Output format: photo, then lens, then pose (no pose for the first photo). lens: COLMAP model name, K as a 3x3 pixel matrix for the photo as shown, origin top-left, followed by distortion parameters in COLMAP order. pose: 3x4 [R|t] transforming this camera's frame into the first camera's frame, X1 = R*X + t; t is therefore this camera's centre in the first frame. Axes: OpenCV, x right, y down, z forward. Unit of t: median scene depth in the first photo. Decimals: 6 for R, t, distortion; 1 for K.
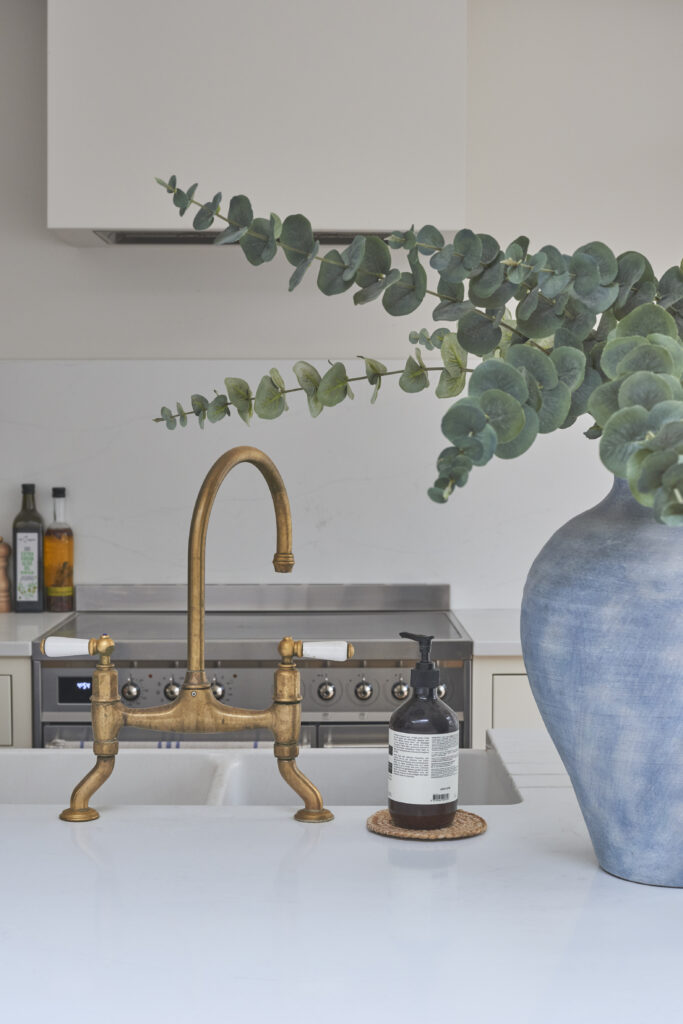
lens RADIAL K [[1484.1, 0, 341.2], [0, 1484.1, 514.3], [0, 0, 1]] dist [-0.026941, 0.000000]
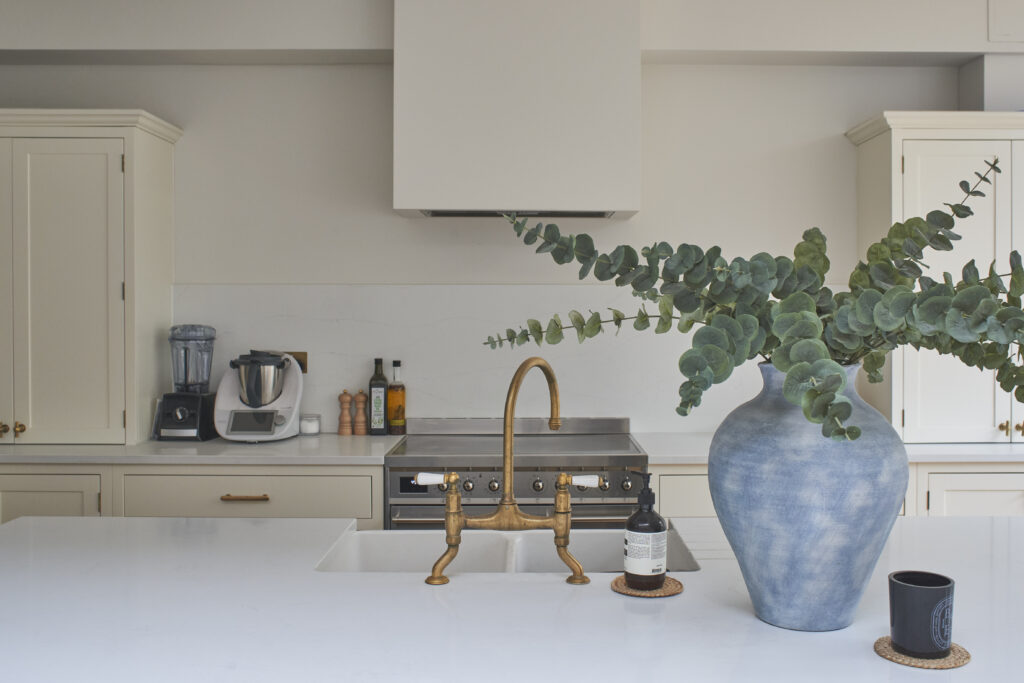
lens RADIAL K [[877.7, 0, 519.1], [0, 877.7, 301.5], [0, 0, 1]] dist [-0.014269, 0.016236]
pose [[0.999926, -0.000410, 0.012195, -0.099748], [0.000848, 0.999355, -0.035897, -0.076986], [-0.012172, 0.035904, 0.999281, 0.003508]]
